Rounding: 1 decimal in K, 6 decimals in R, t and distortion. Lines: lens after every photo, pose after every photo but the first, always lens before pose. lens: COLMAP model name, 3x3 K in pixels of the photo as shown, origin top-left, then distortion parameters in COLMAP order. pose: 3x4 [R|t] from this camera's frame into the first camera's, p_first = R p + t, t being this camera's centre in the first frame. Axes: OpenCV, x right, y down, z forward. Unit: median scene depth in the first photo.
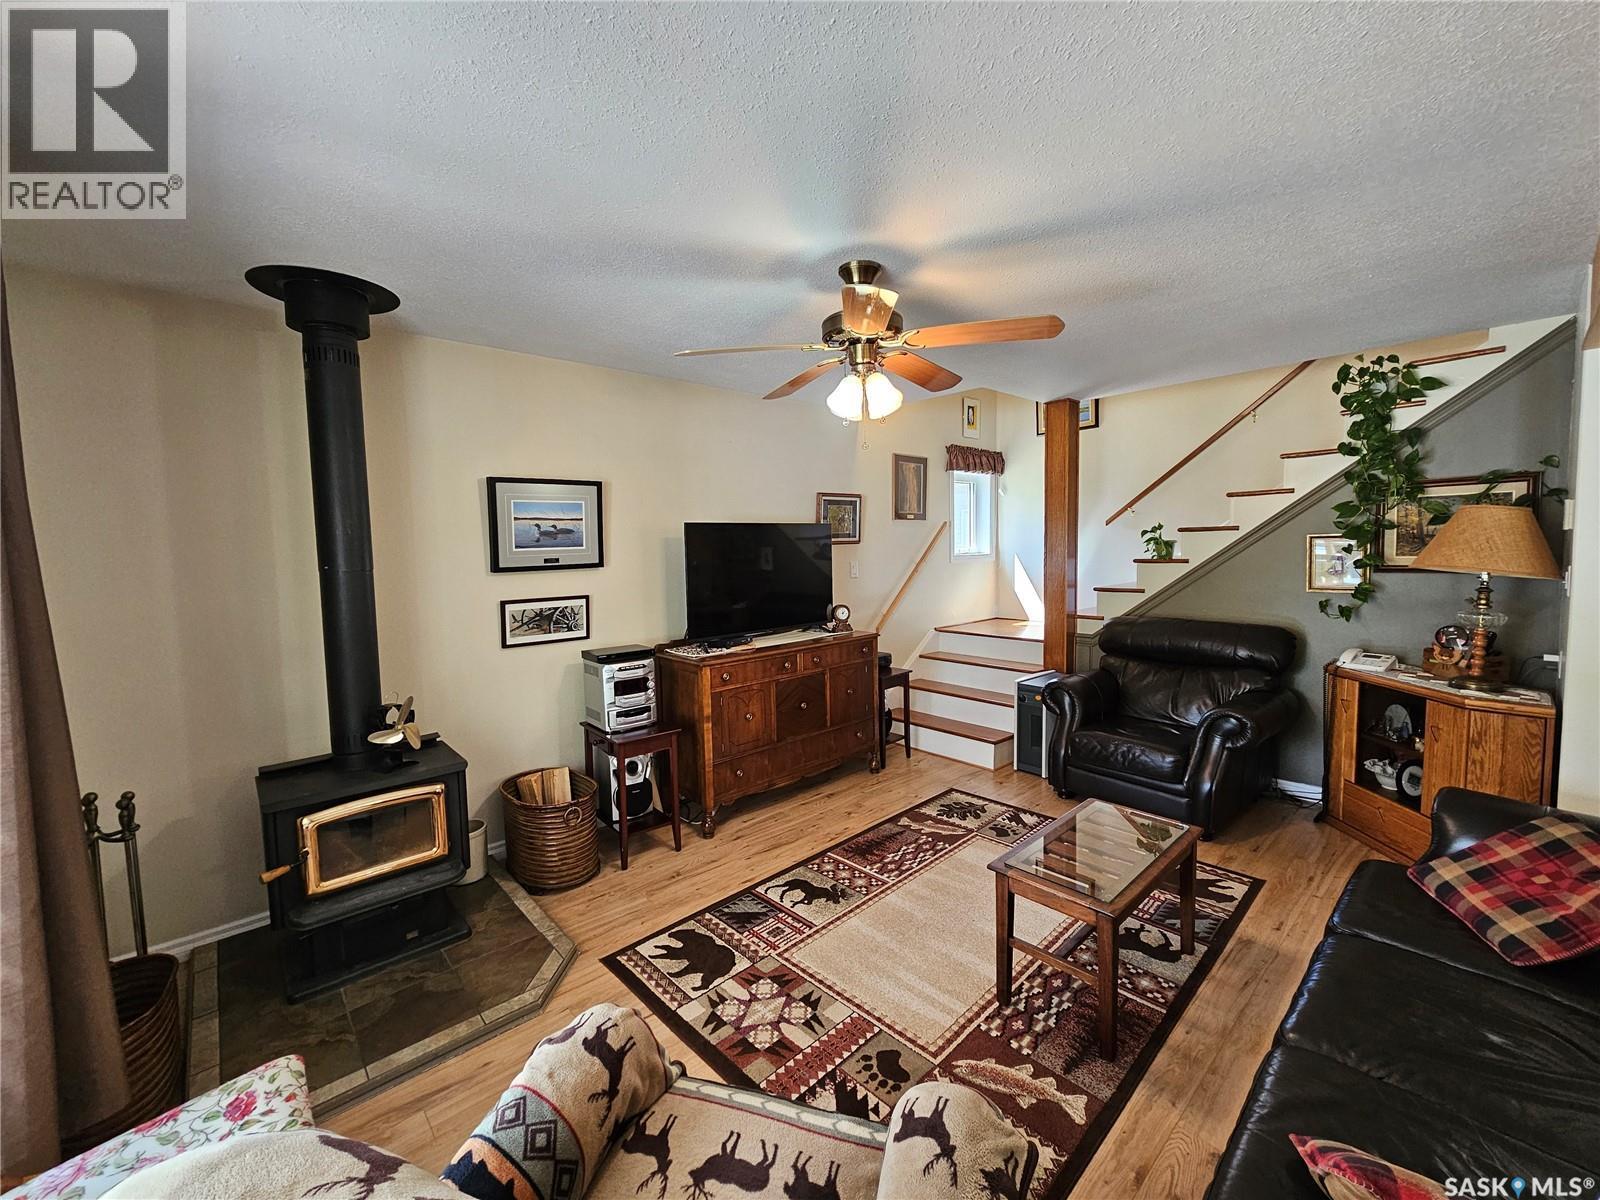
lens RADIAL K [[654.9, 0, 803.9], [0, 654.9, 590.0], [0, 0, 1]] dist [0.000065, 0.000662]
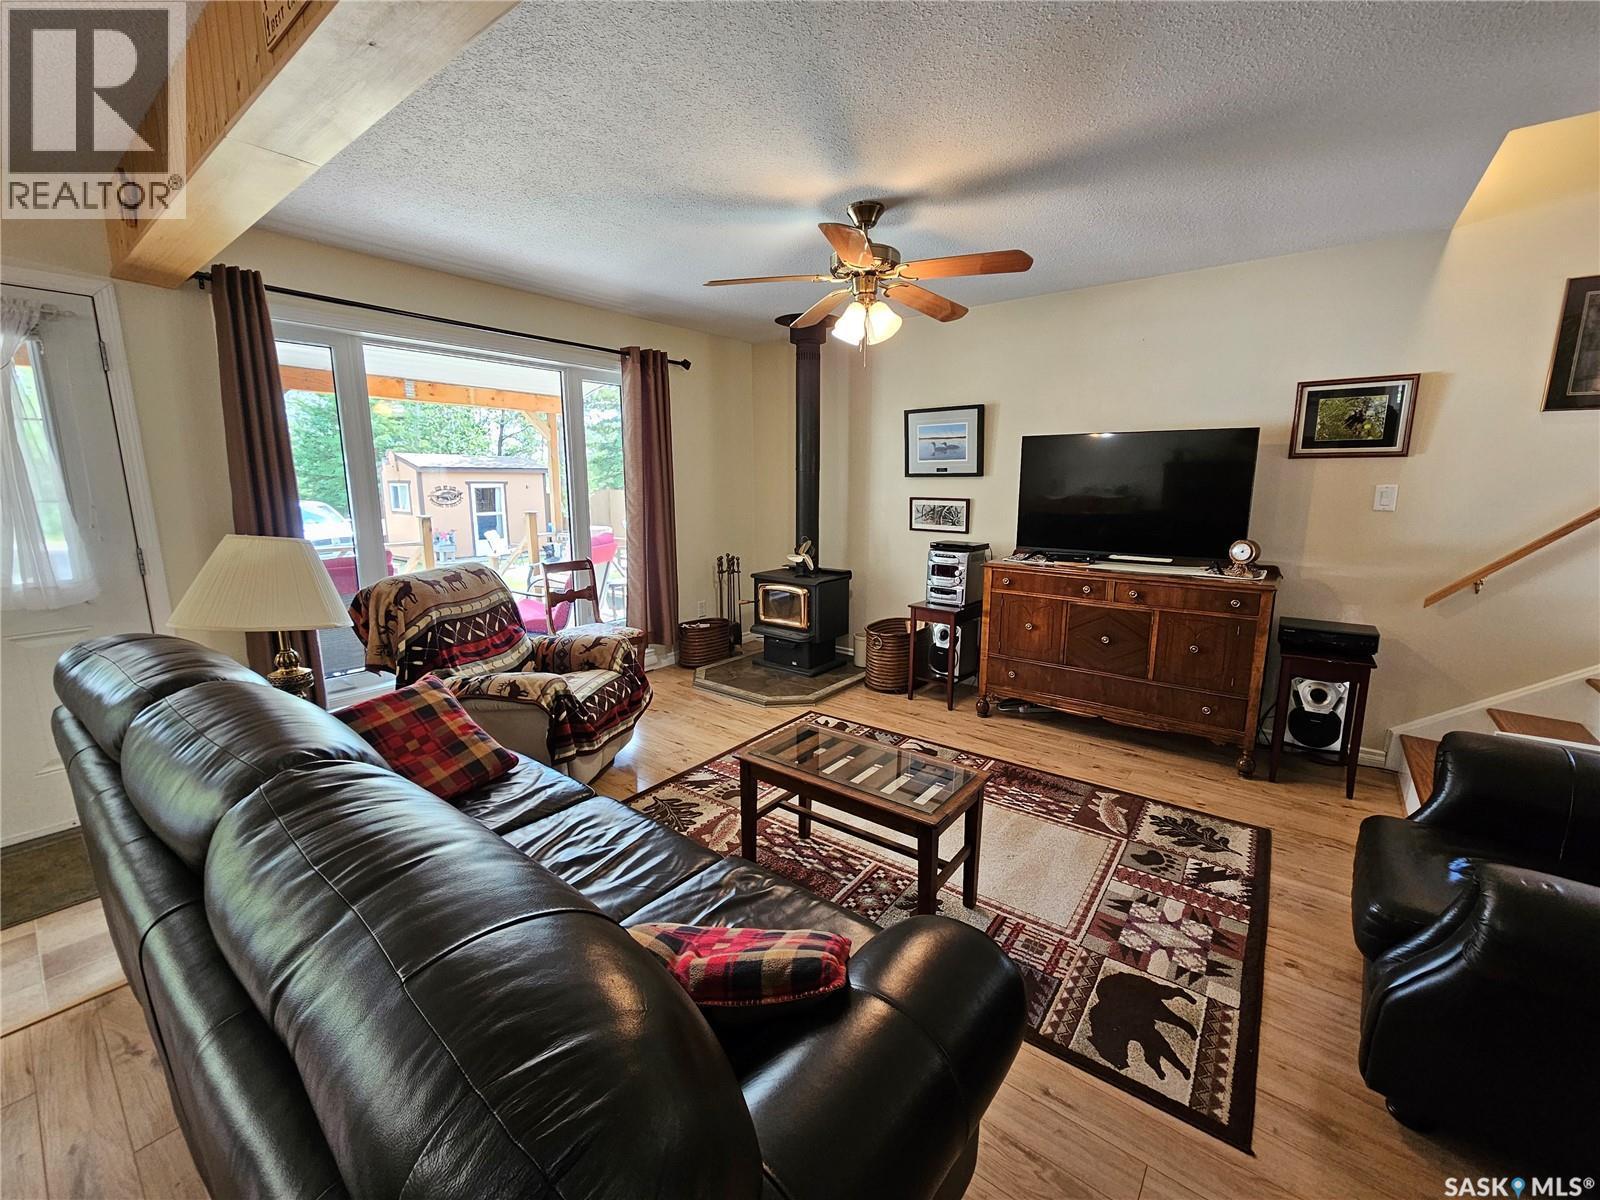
lens RADIAL K [[654.9, 0, 804.9], [0, 654.9, 593.5], [0, 0, 1]] dist [0.000065, 0.000662]
pose [[0.168841, 0.195003, -0.966161, 0.904164], [-0.077555, 0.979823, 0.184208, -0.022132], [0.982587, 0.043828, 0.180558, 0.497192]]
